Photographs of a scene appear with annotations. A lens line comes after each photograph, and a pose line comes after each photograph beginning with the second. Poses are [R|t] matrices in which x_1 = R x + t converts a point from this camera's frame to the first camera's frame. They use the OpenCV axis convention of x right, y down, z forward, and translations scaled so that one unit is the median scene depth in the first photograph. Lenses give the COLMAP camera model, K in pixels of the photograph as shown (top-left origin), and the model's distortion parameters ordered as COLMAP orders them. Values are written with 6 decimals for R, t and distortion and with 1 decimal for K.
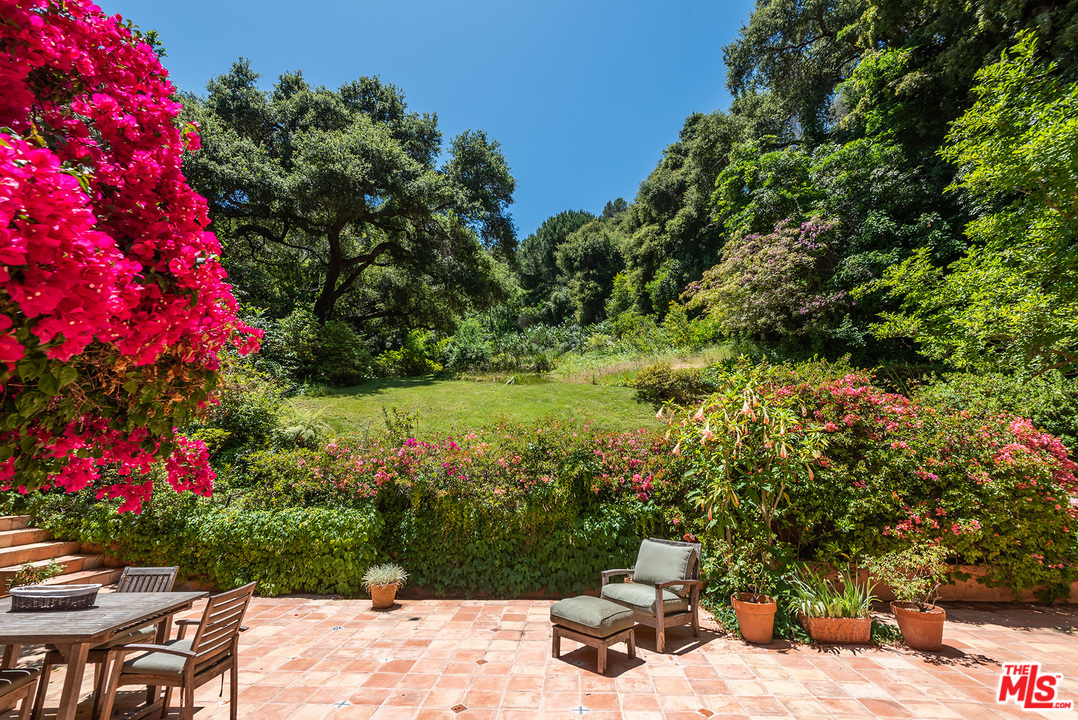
lens RADIAL K [[492.6, 0, 540.0], [0, 492.6, 348.5], [0, 0, 1]] dist [0.032977, -0.014211]
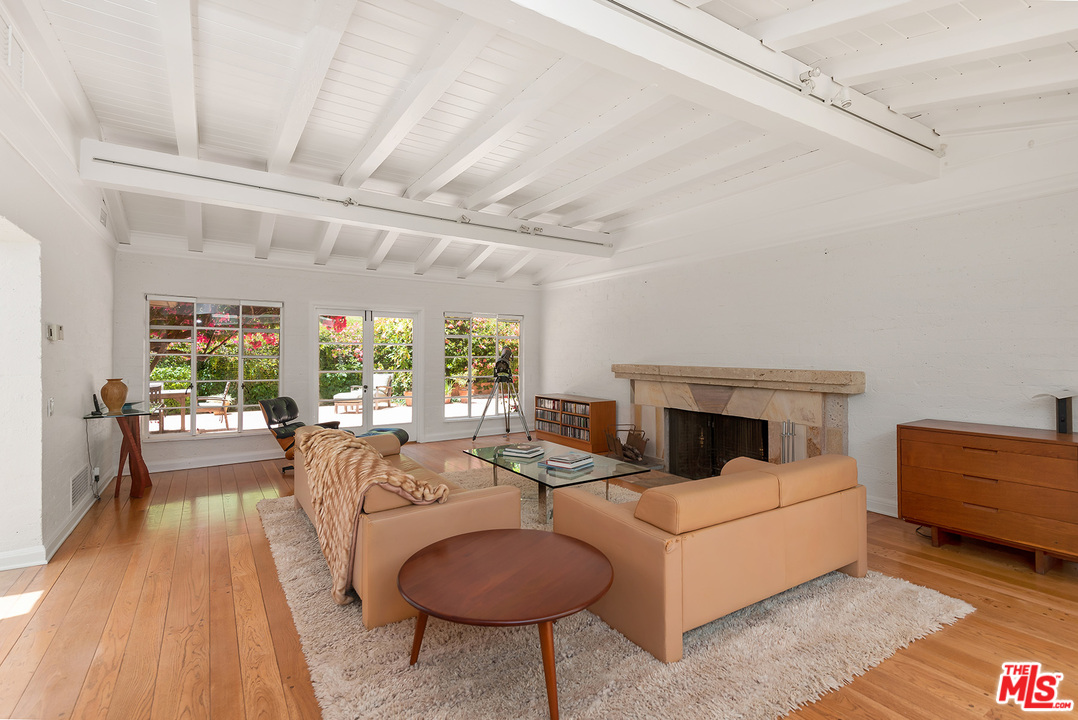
lens RADIAL K [[499.4, 0, 540.4], [0, 499.4, 346.8], [0, 0, 1]] dist [0.041348, -0.014646]
pose [[0.809366, 0.005147, 0.587282, -0.390195], [-0.131566, 0.976137, 0.172764, -0.183290], [-0.572378, -0.217096, 0.790729, -0.966497]]
